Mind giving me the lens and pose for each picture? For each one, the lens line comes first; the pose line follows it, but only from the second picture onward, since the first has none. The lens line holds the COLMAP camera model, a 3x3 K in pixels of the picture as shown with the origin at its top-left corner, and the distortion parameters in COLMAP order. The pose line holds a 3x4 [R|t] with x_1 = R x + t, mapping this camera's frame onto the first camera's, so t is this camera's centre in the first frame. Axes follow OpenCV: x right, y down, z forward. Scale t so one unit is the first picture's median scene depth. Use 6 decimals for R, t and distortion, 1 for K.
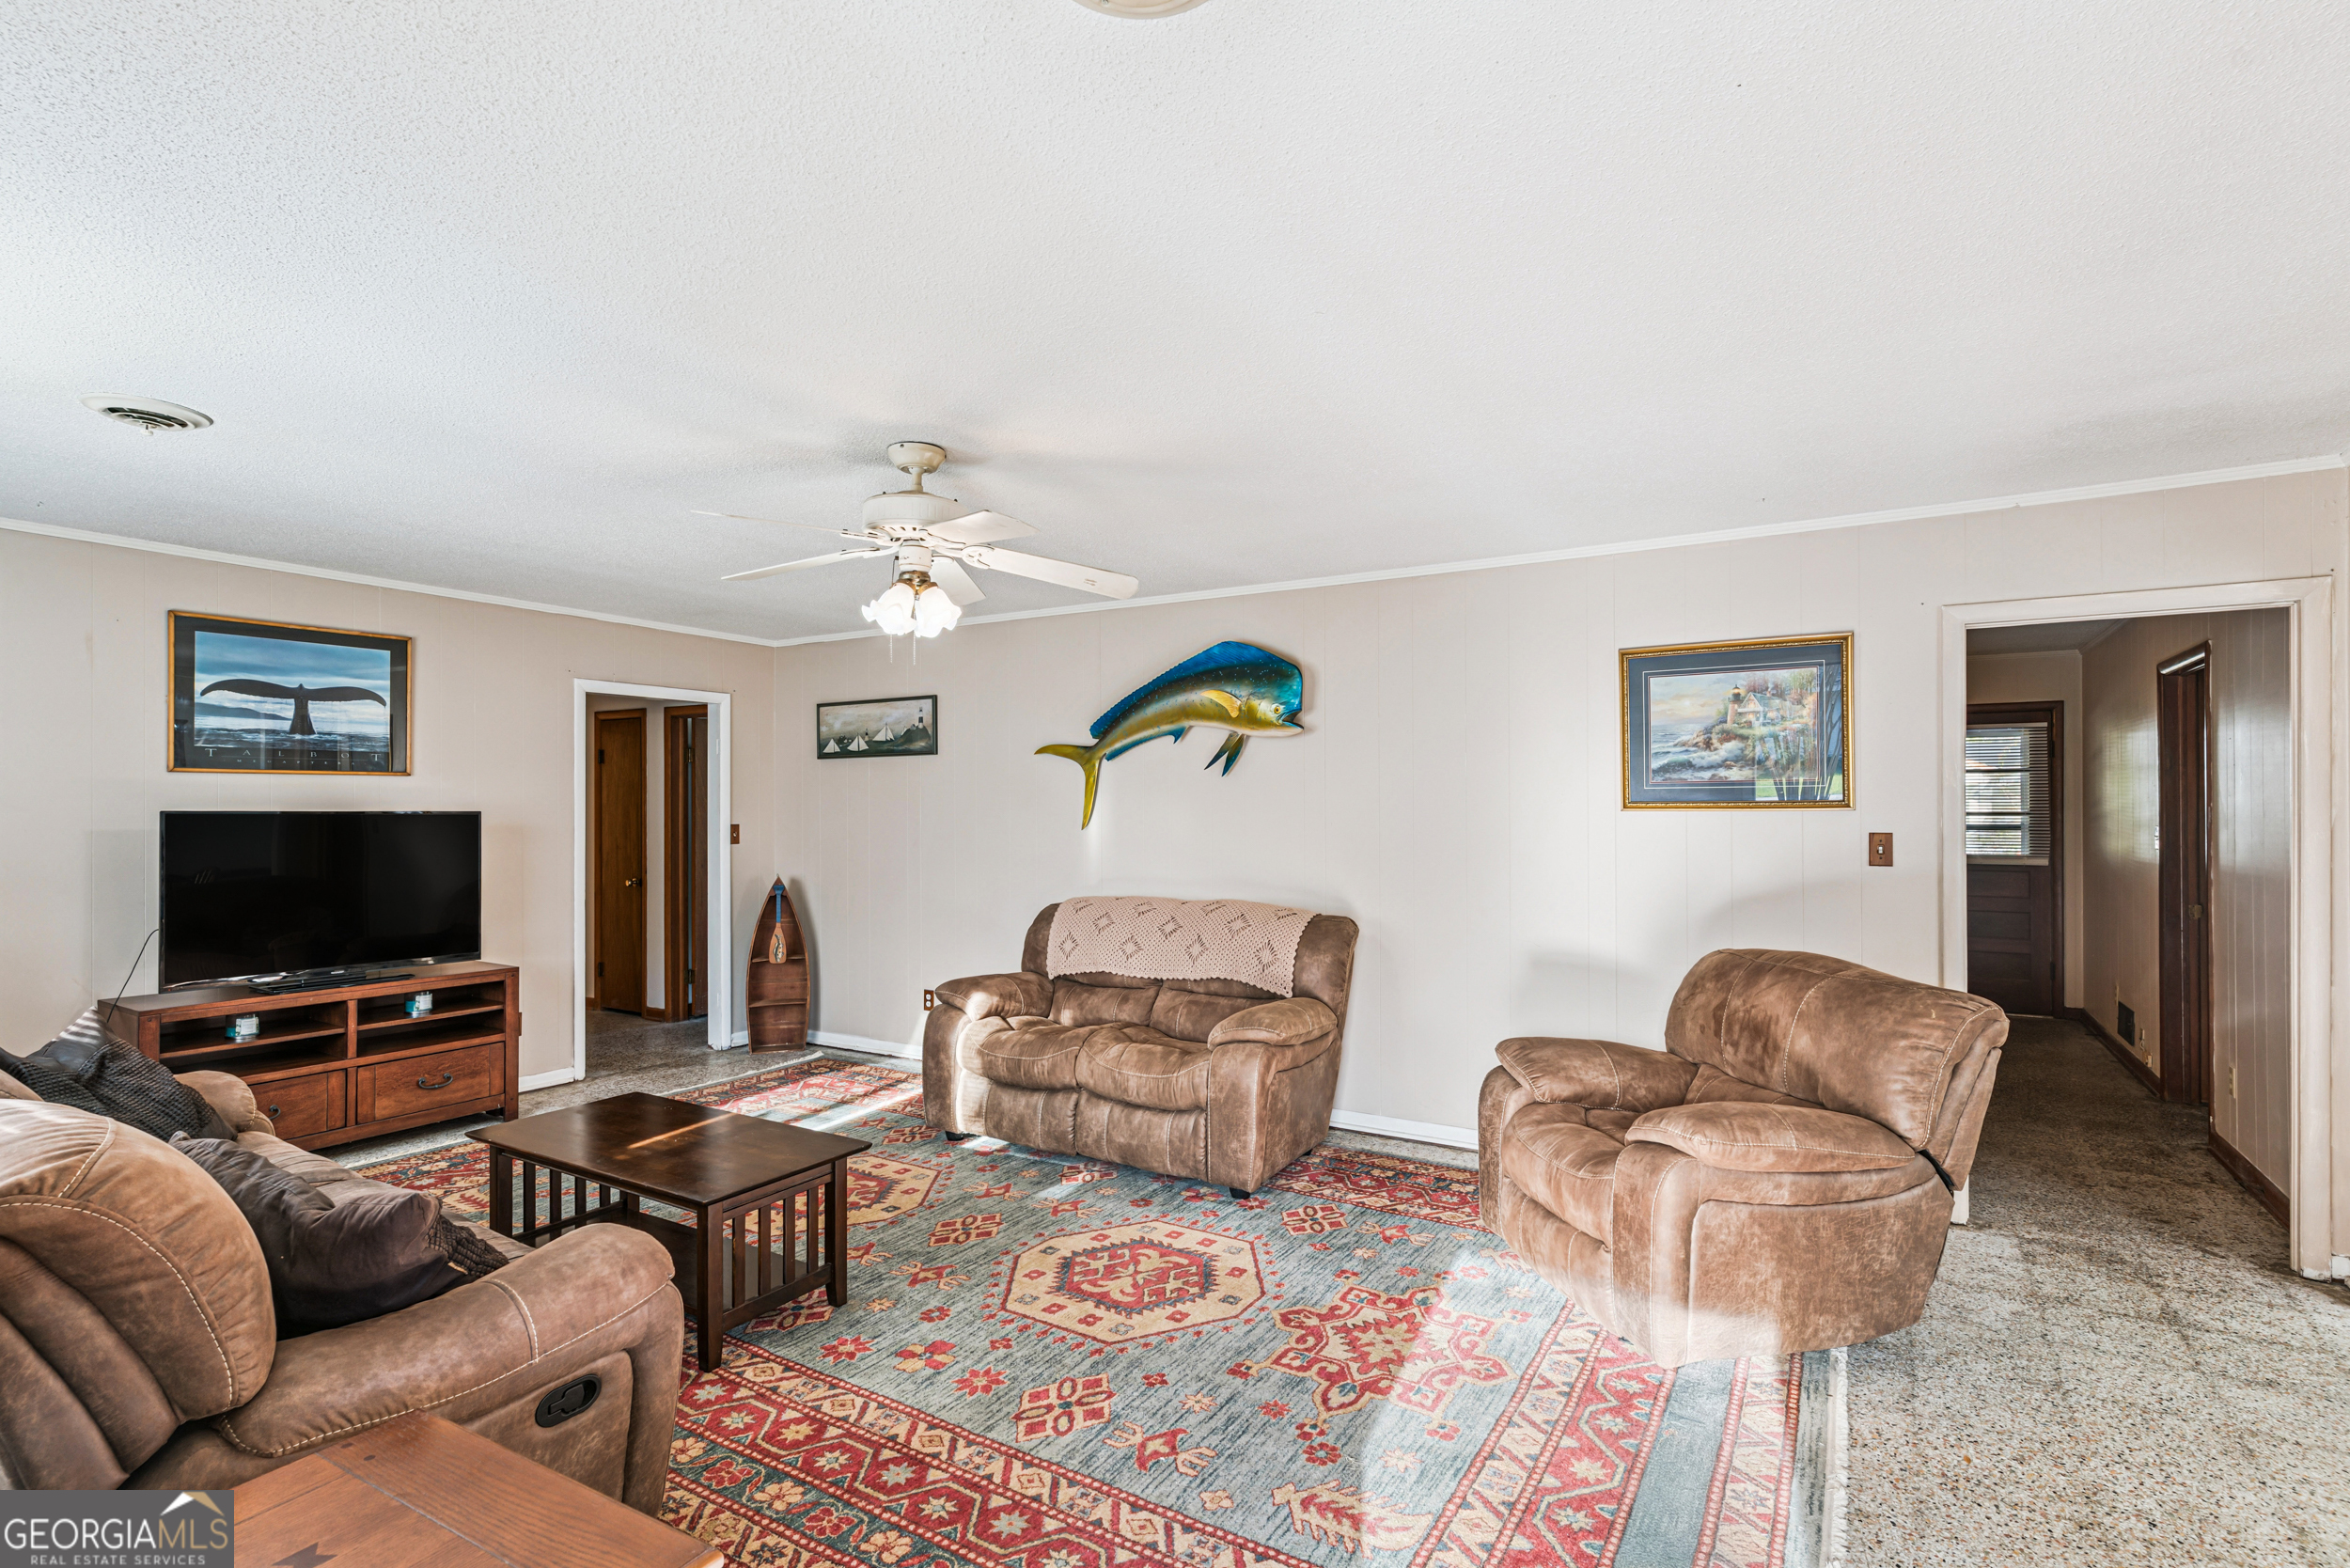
lens RADIAL K [[1121.0, 0, 1171.2], [0, 1121.0, 759.2], [0, 0, 1]] dist [0.005800, -0.000312]
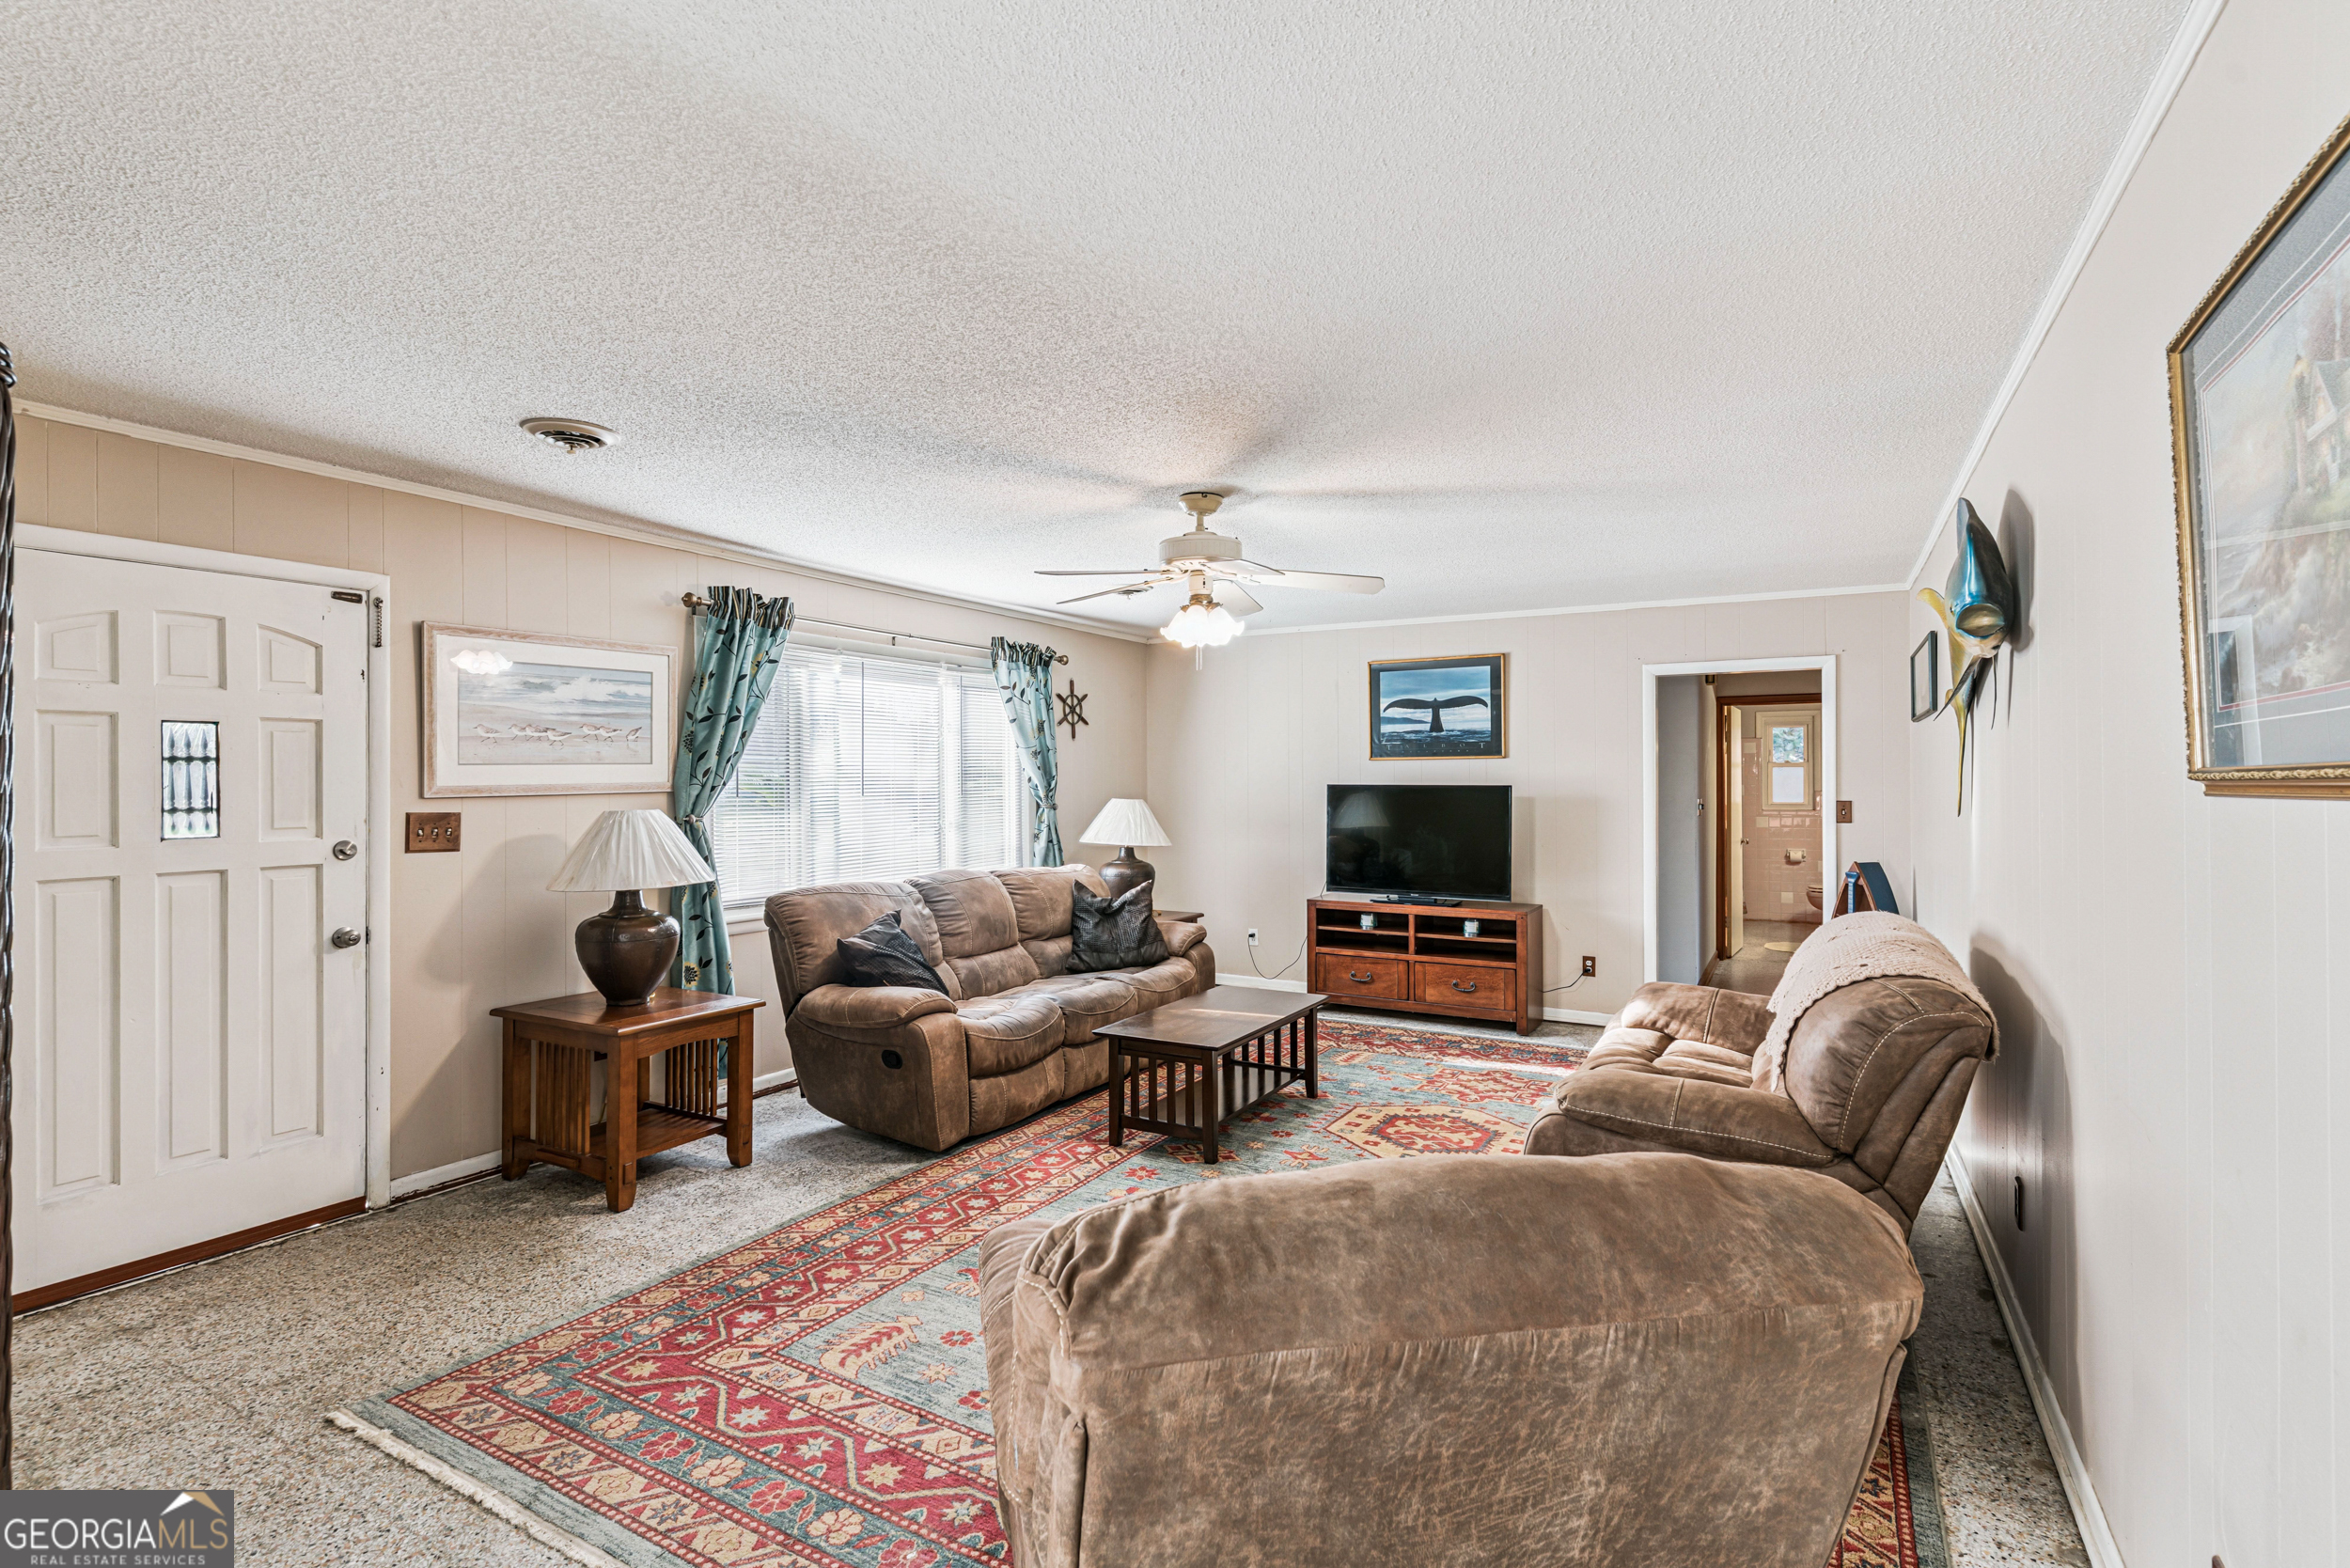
lens RADIAL K [[1121.0, 0, 1171.2], [0, 1121.0, 759.2], [0, 0, 1]] dist [0.005800, -0.000312]
pose [[0.032174, -0.016231, -0.999350, 0.722283], [0.044581, 0.998896, -0.014789, 0.020672], [0.998488, -0.044077, 0.032862, 0.655966]]
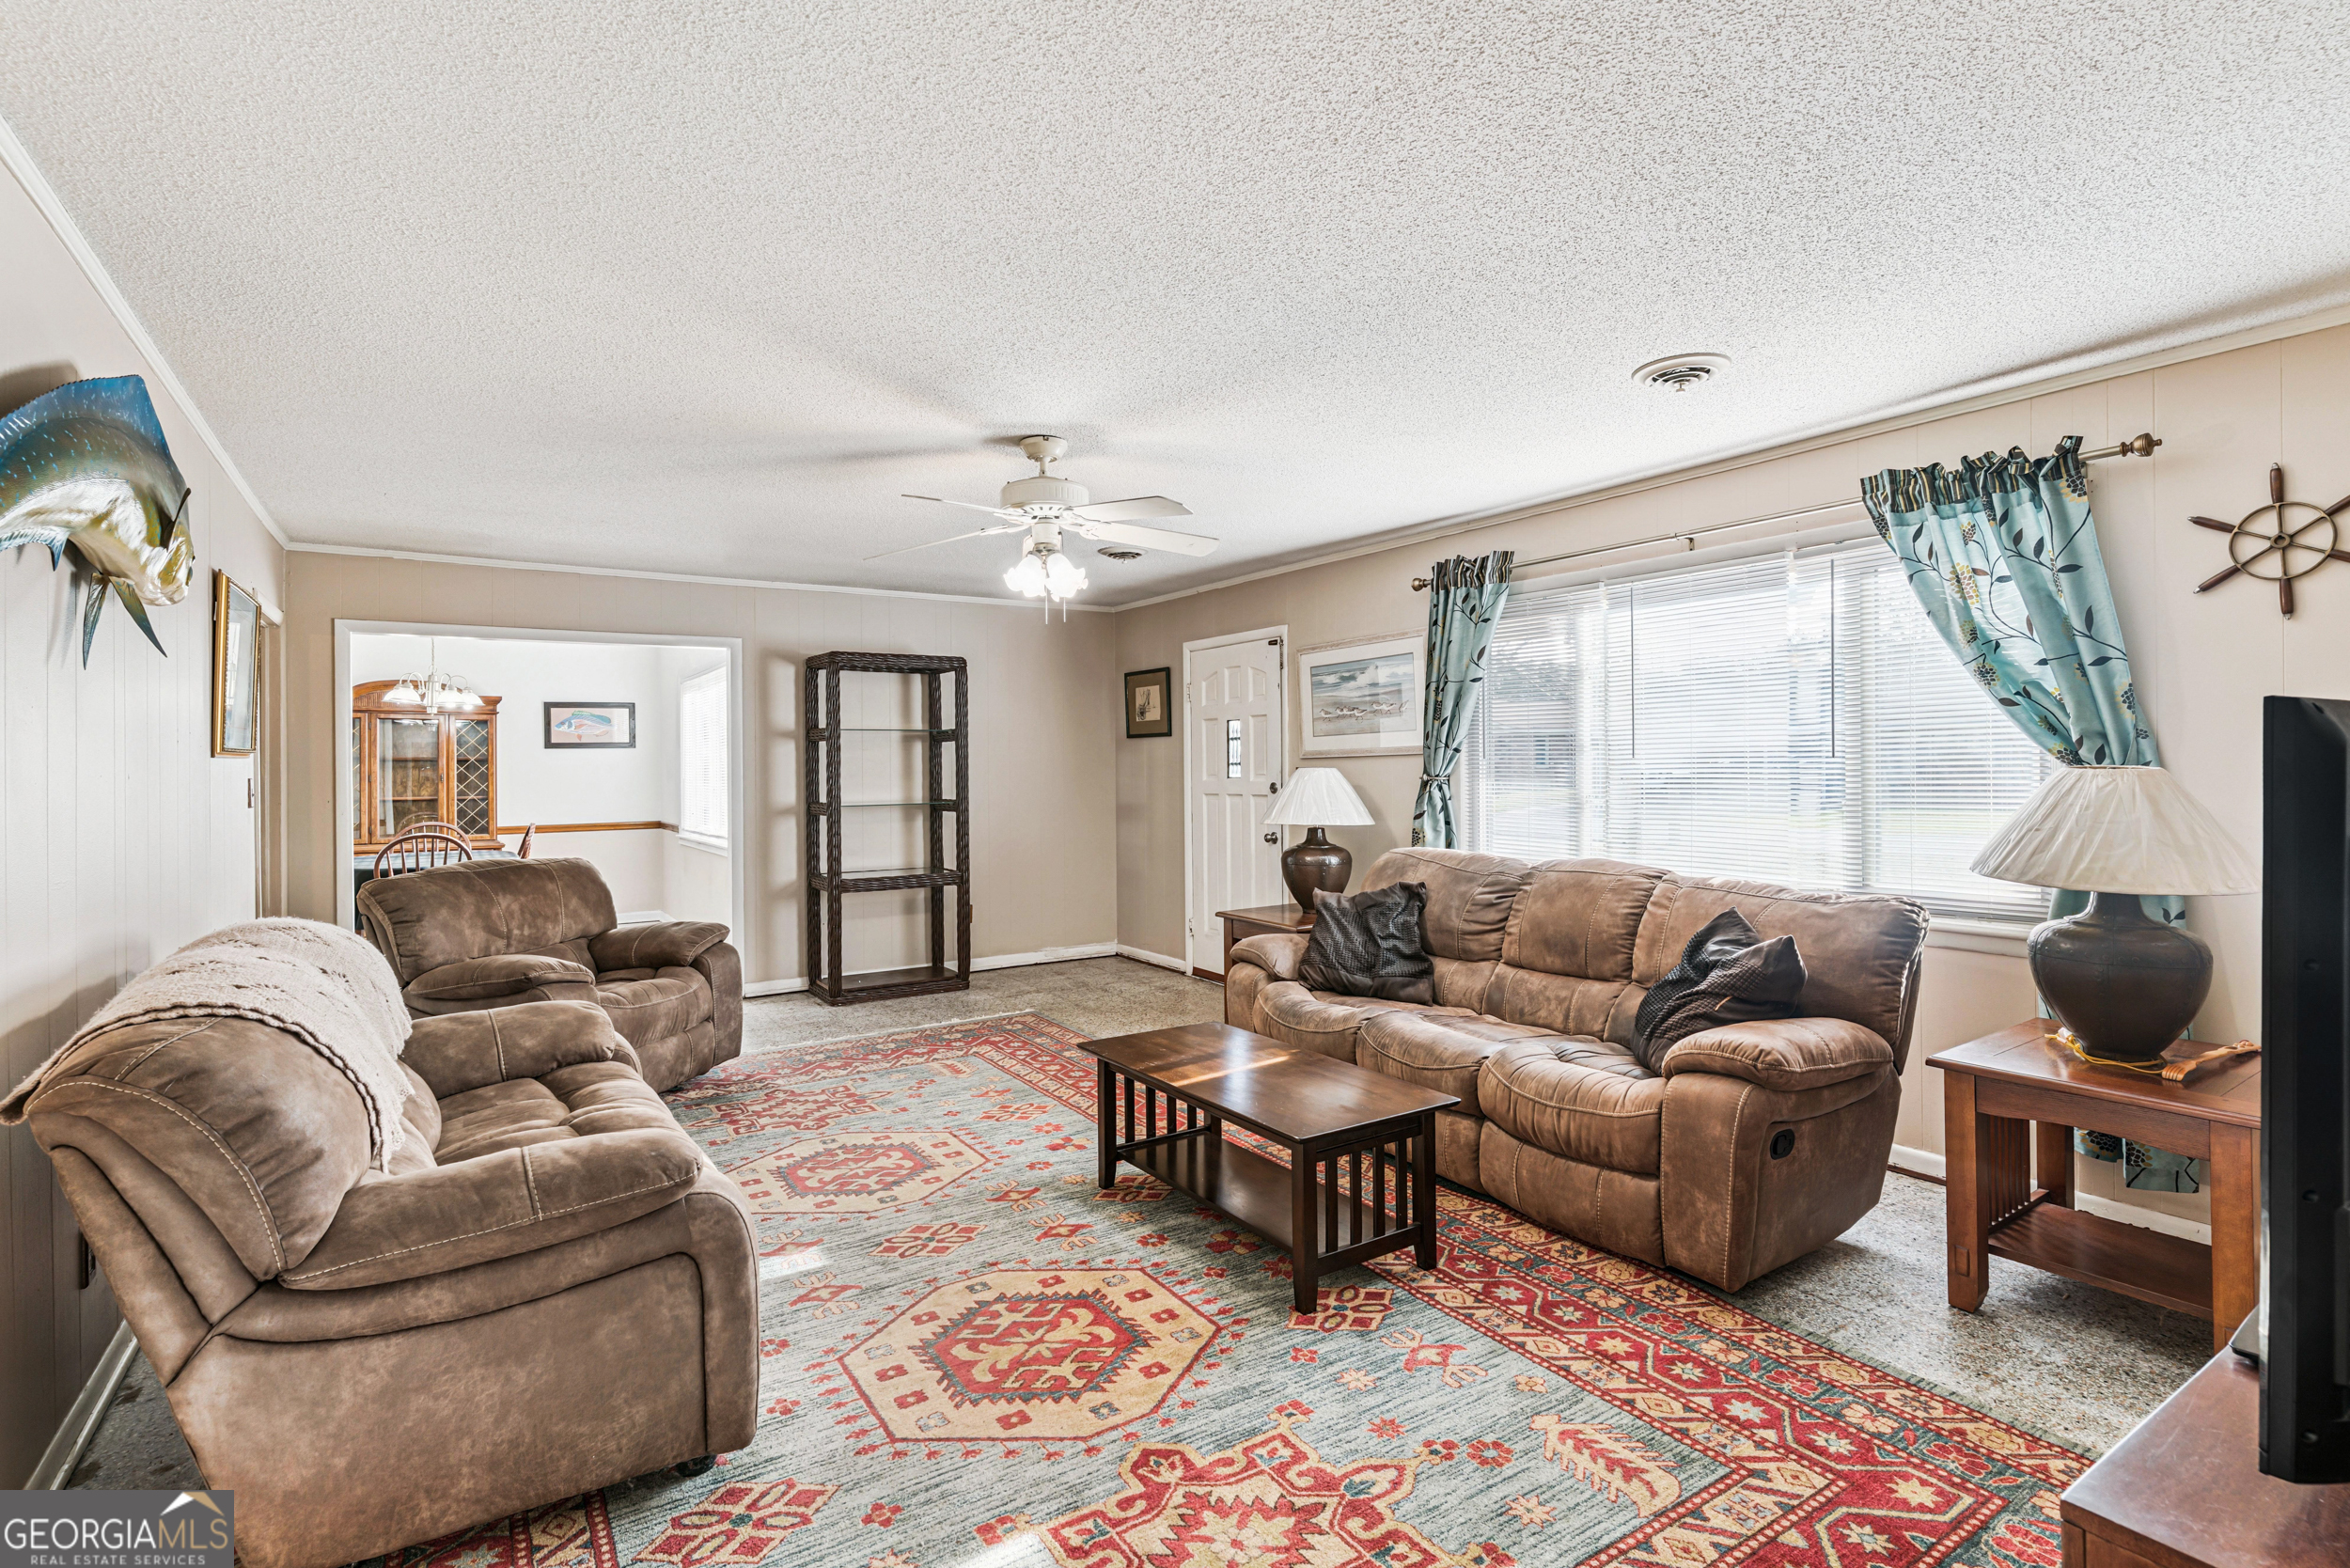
lens RADIAL K [[1121.0, 0, 1171.2], [0, 1121.0, 759.2], [0, 0, 1]] dist [0.005800, -0.000312]
pose [[-0.904306, 0.012475, 0.426703, -0.593544], [-0.007575, 0.998947, -0.045259, 0.076118], [-0.426818, -0.044160, -0.903259, 1.413821]]
